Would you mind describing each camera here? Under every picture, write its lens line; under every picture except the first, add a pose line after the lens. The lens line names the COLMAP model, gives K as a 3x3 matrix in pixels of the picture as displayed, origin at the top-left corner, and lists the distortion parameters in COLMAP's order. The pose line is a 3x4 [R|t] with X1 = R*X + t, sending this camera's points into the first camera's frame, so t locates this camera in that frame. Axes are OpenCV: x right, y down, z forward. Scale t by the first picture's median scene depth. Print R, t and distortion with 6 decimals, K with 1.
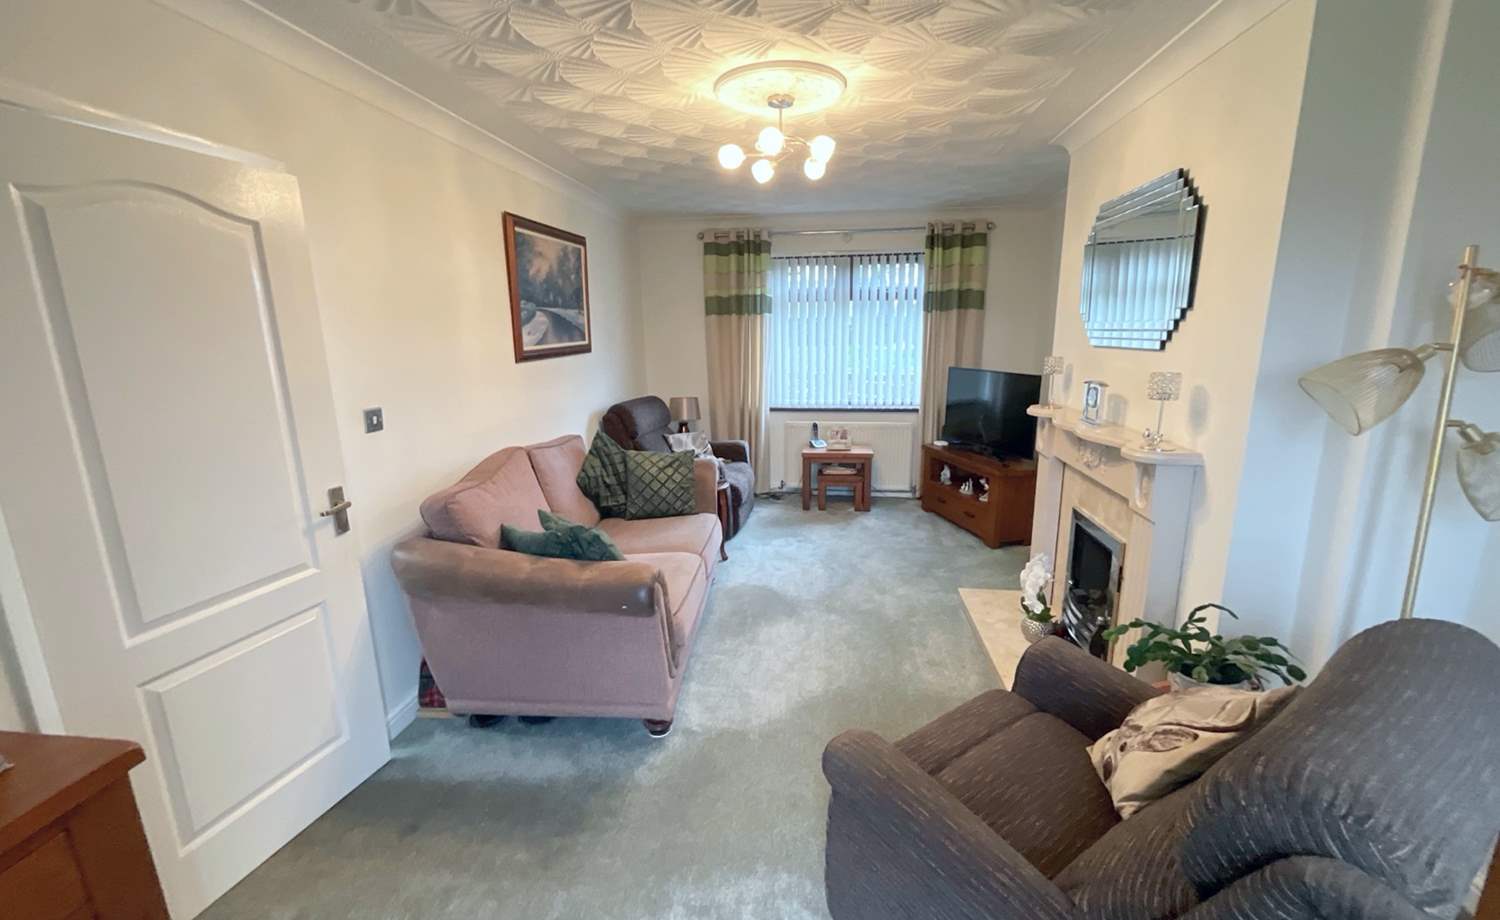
lens RADIAL K [[609.0, 0, 749.5], [0, 609.0, 460.7], [0, 0, 1]] dist [-0.009903, 0.007879]
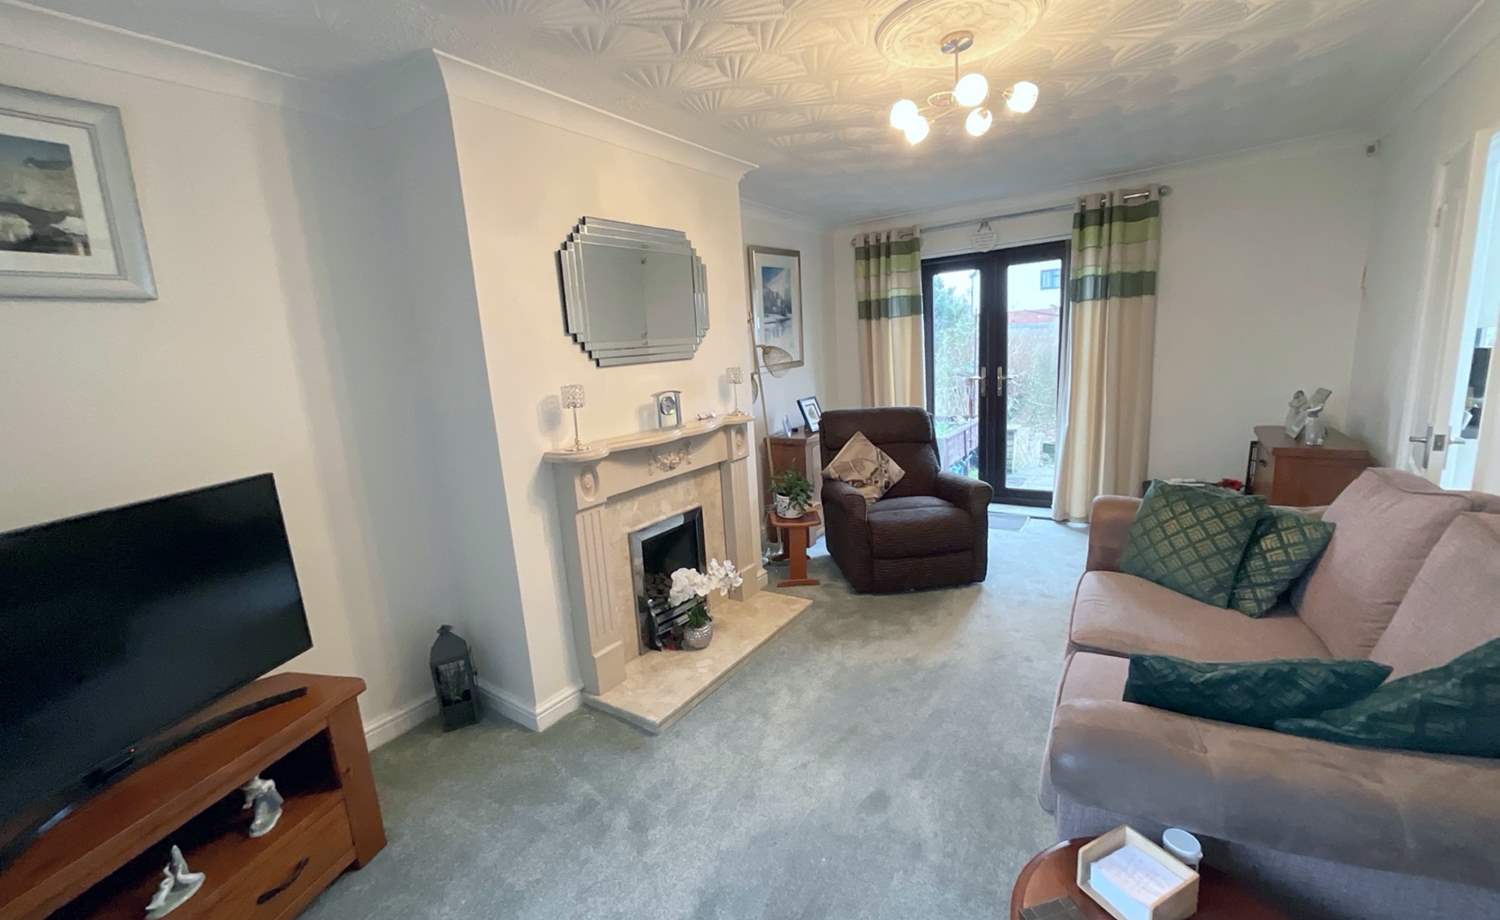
lens RADIAL K [[609.0, 0, 749.5], [0, 609.0, 460.7], [0, 0, 1]] dist [-0.009903, 0.007879]
pose [[-0.880176, -0.017679, 0.474319, -0.053303], [0.177942, 0.914135, 0.364272, -0.223597], [-0.440031, 0.405025, -0.801453, 1.070380]]
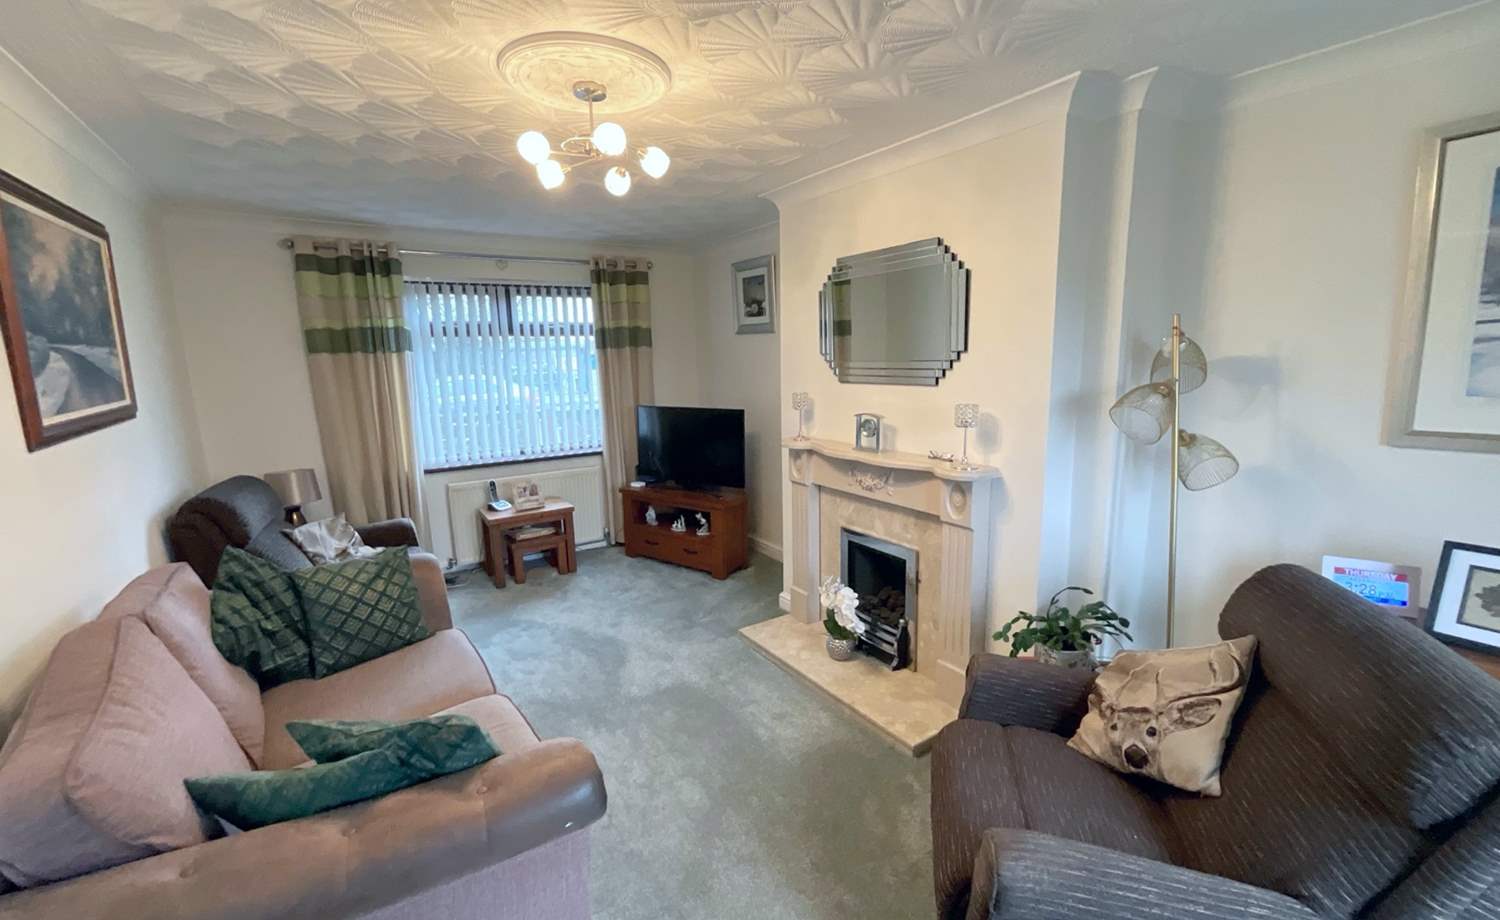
lens RADIAL K [[609.4, 0, 754.1], [0, 609.4, 459.0], [0, 0, 1]] dist [-0.000586, -0.000007]
pose [[0.754093, -0.116219, 0.646403, -0.188997], [0.152037, 0.988375, 0.000338, -0.046042], [-0.638928, 0.098022, 0.762996, 0.161534]]
